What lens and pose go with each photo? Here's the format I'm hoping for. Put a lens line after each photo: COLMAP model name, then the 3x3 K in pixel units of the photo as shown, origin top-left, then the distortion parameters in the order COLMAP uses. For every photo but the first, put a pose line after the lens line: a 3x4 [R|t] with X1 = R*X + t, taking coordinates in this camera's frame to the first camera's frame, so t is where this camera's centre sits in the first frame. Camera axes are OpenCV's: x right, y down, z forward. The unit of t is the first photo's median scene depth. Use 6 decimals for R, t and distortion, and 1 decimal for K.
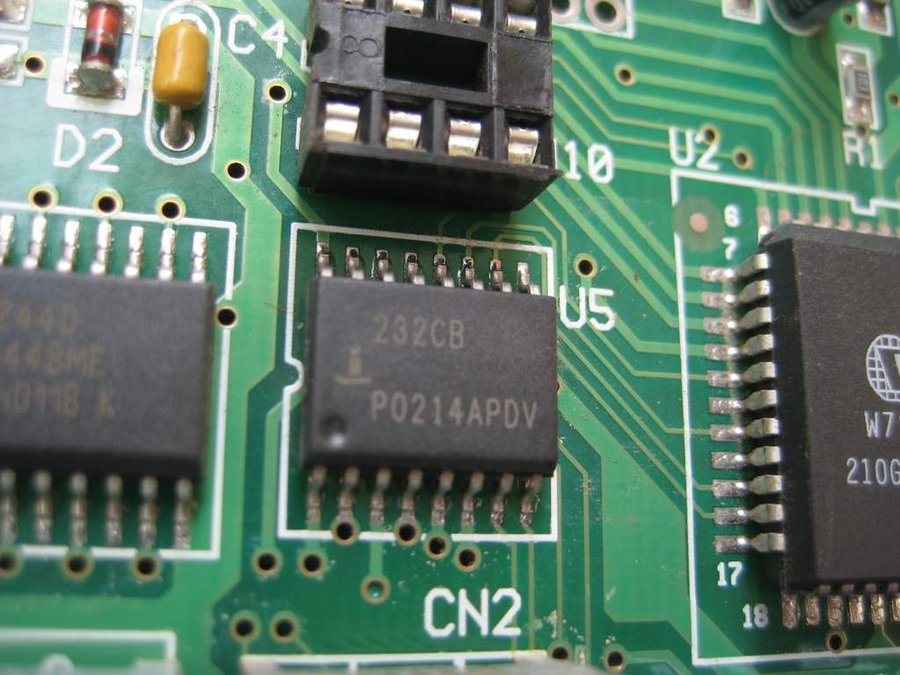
lens RADIAL K [[967.4, 0, 450.3], [0, 967.4, 364.3], [0, 0, 1]] dist [-0.225328, 0.208685]
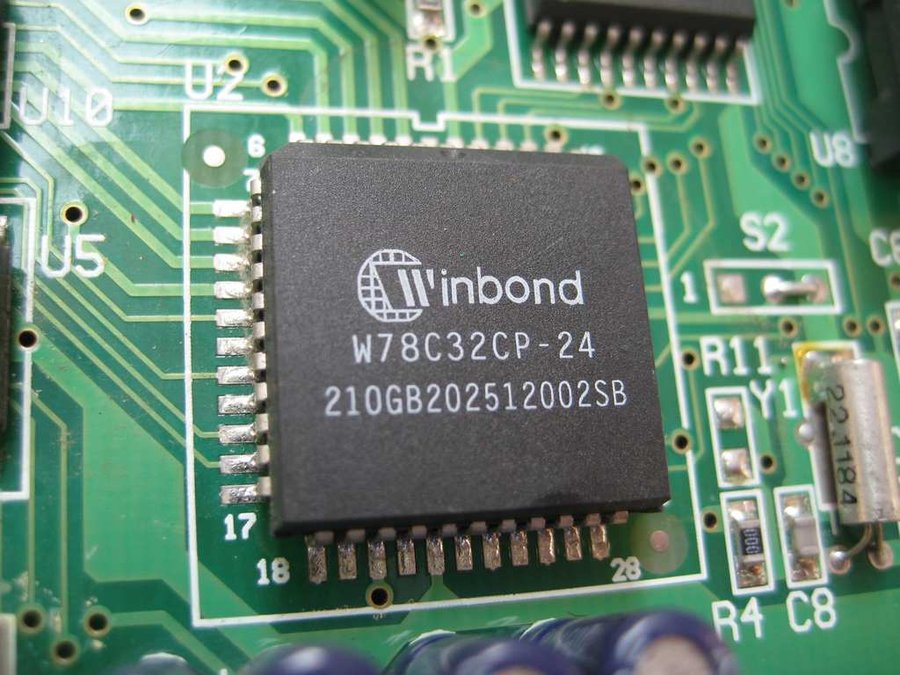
lens RADIAL K [[967.4, 0, 450.3], [0, 967.4, 364.3], [0, 0, 1]] dist [-0.225328, 0.208685]
pose [[0.996272, -0.085653, 0.010284, 0.498781], [0.085755, 0.996267, -0.009890, 0.090862], [-0.009398, 0.010735, 0.999898, 0.068811]]
